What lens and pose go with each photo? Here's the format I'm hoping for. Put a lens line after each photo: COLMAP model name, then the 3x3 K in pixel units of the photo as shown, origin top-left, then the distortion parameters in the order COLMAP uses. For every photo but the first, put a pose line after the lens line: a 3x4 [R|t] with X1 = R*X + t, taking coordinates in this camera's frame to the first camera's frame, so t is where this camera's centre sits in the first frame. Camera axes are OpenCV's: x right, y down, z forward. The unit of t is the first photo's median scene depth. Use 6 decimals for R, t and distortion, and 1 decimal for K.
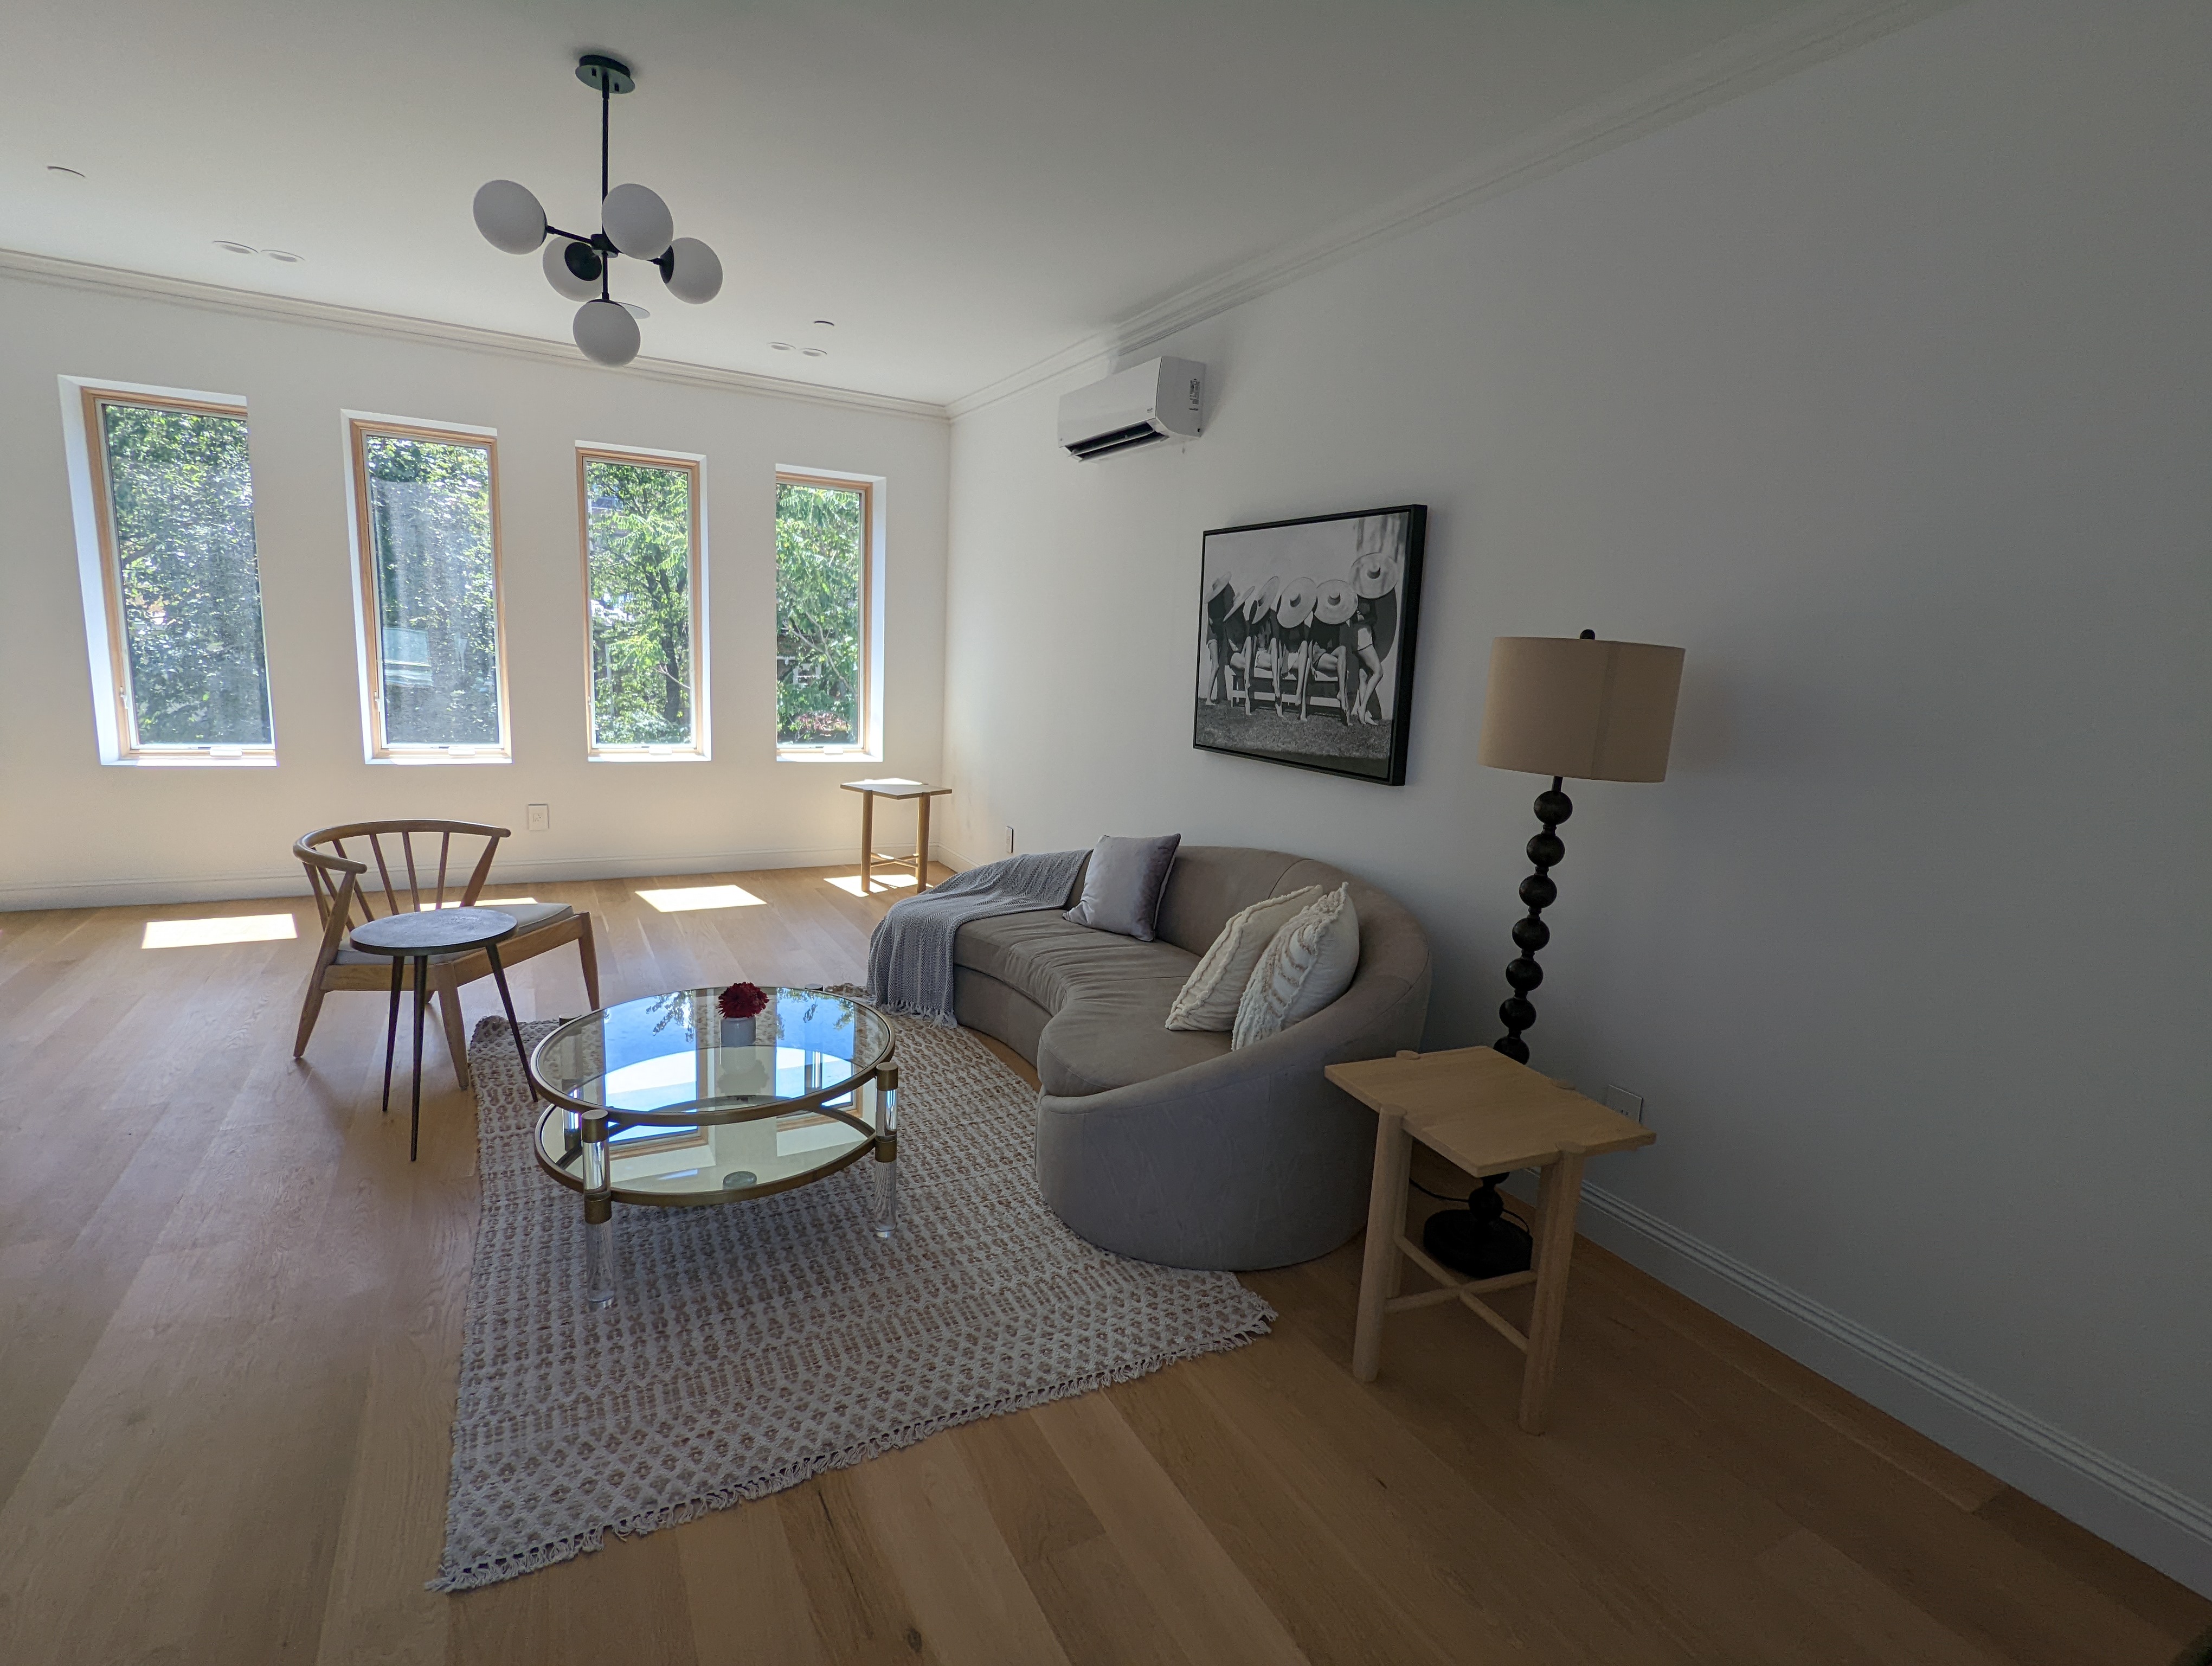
lens RADIAL K [[1043.4, 0, 1096.0], [0, 1043.4, 833.0], [0, 0, 1]] dist [0.000709, -0.001401]
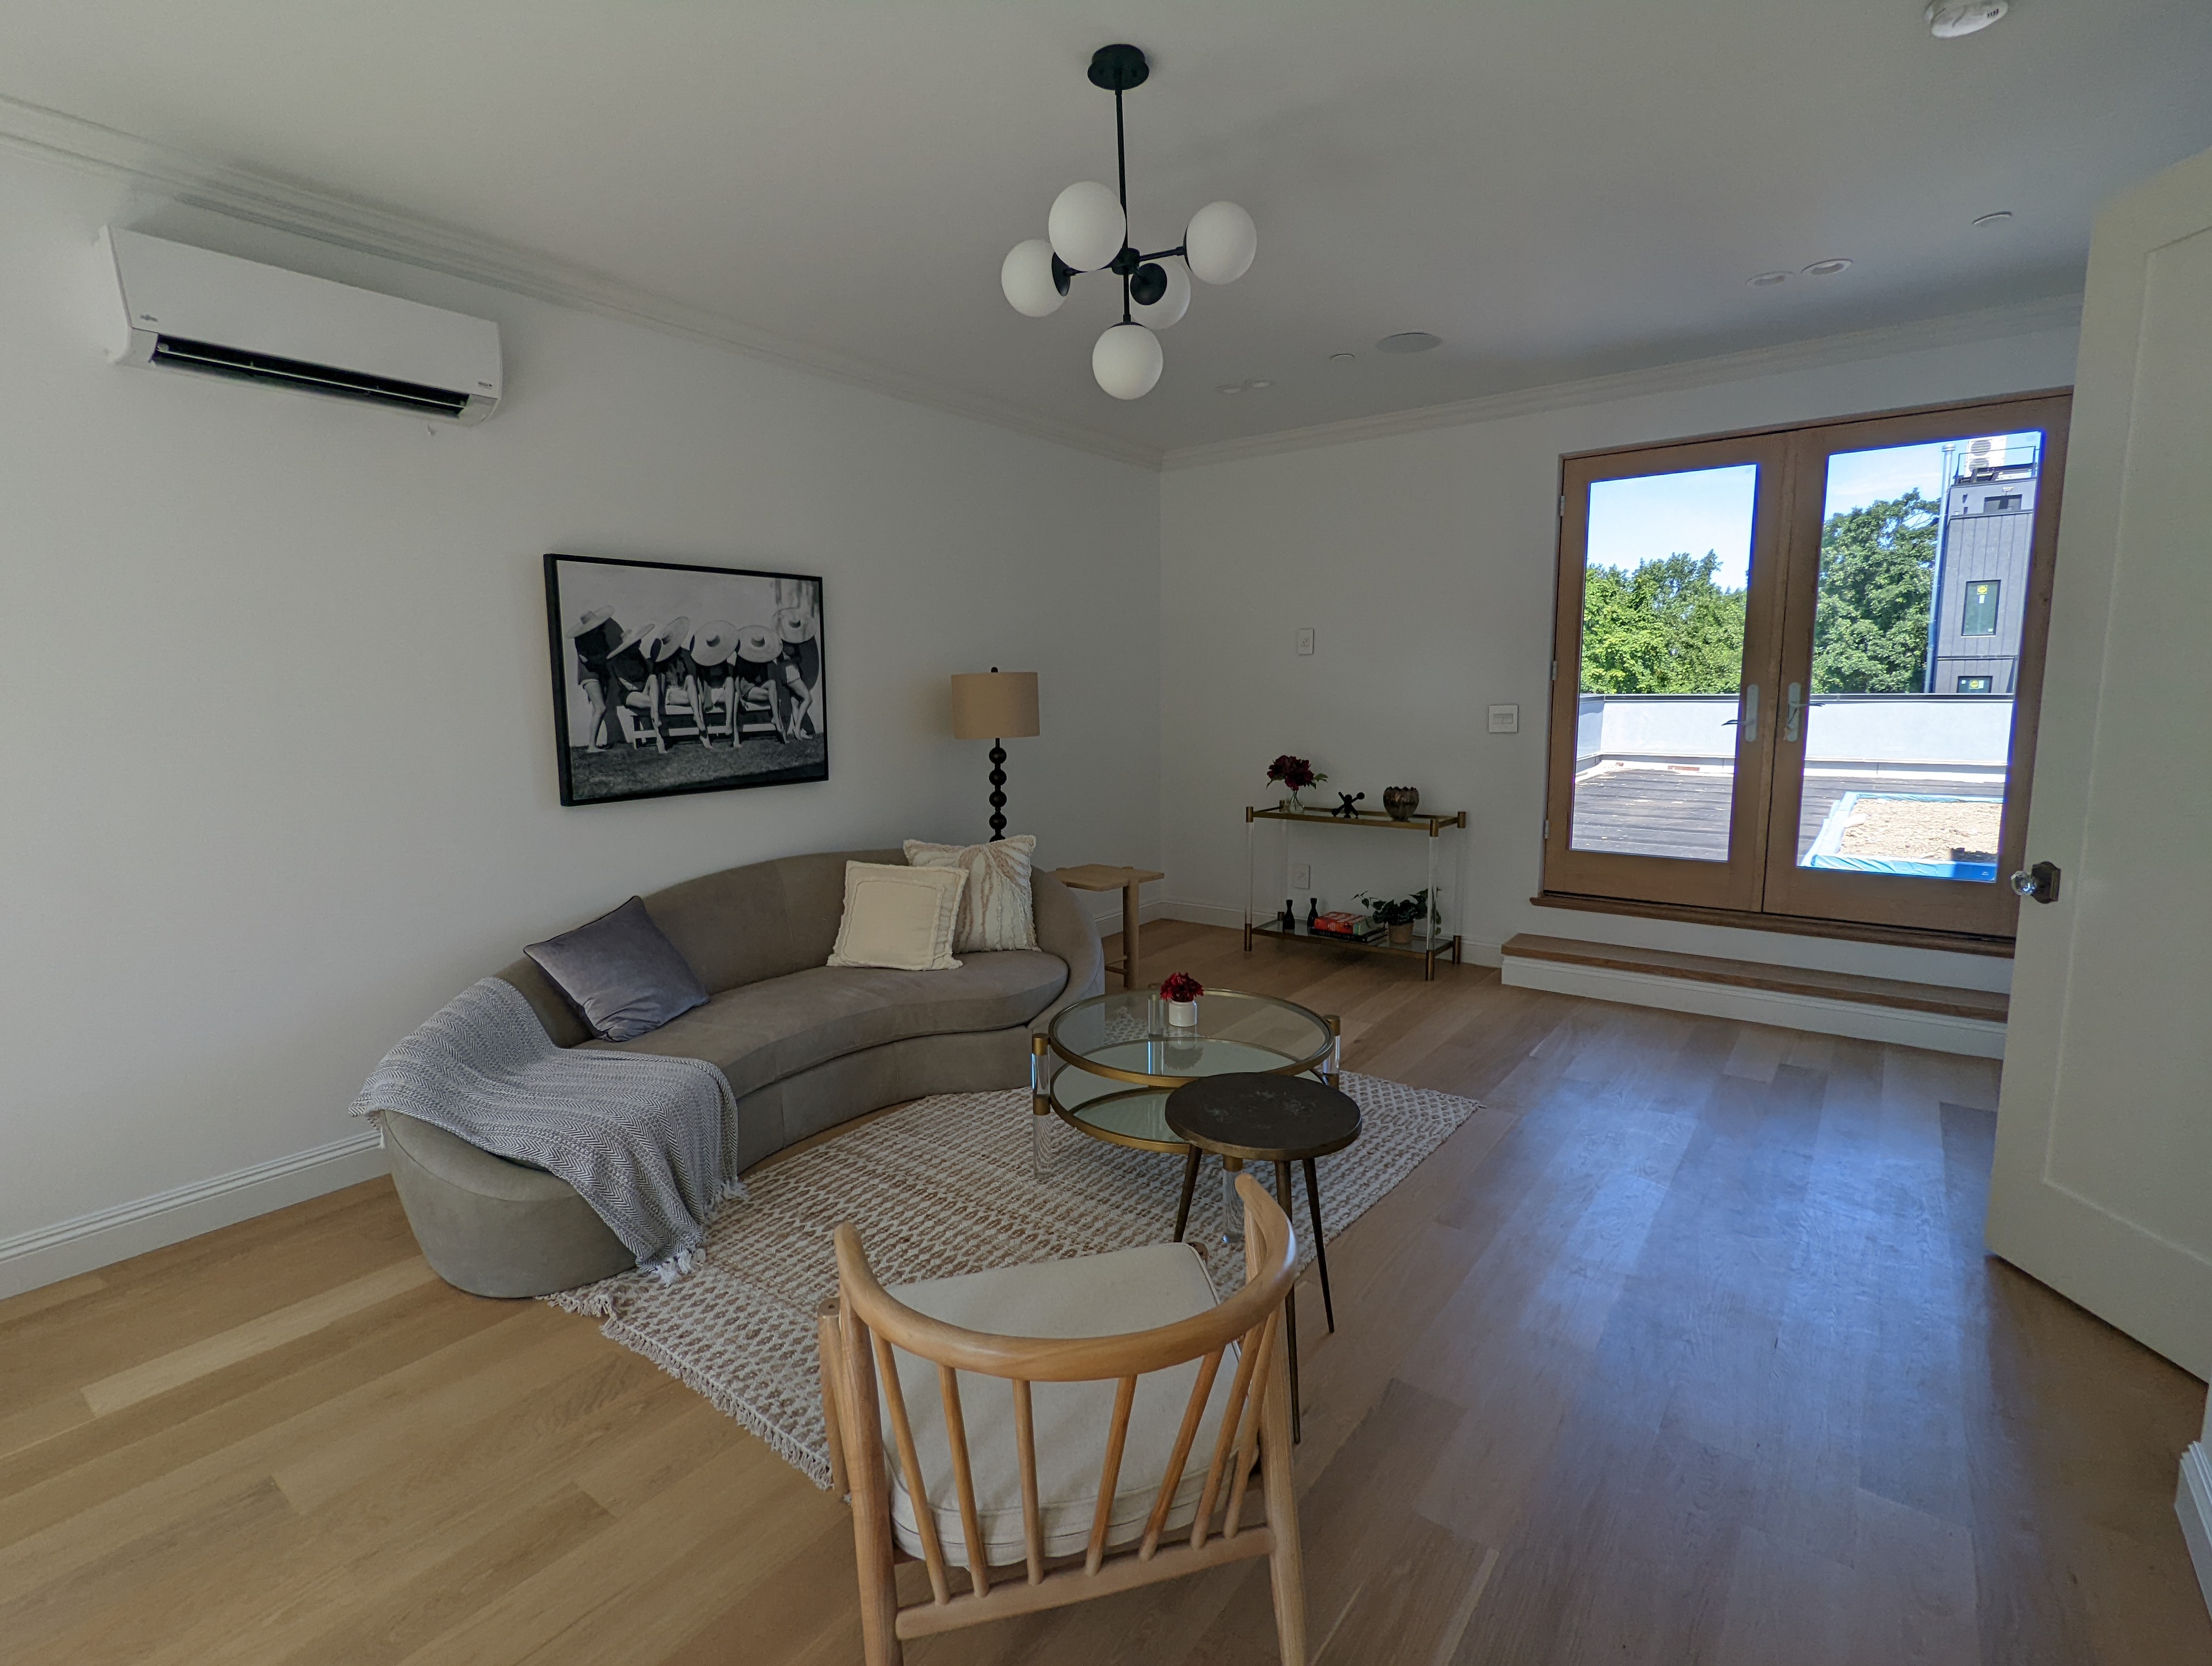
lens RADIAL K [[1043.4, 0, 1100.9], [0, 1043.4, 826.5], [0, 0, 1]] dist [0.000709, -0.001401]
pose [[-0.407089, -0.165949, 0.898187, -0.982722], [0.155175, 0.956497, 0.247053, -0.240853], [-0.900111, 0.239948, -0.363629, 1.065302]]
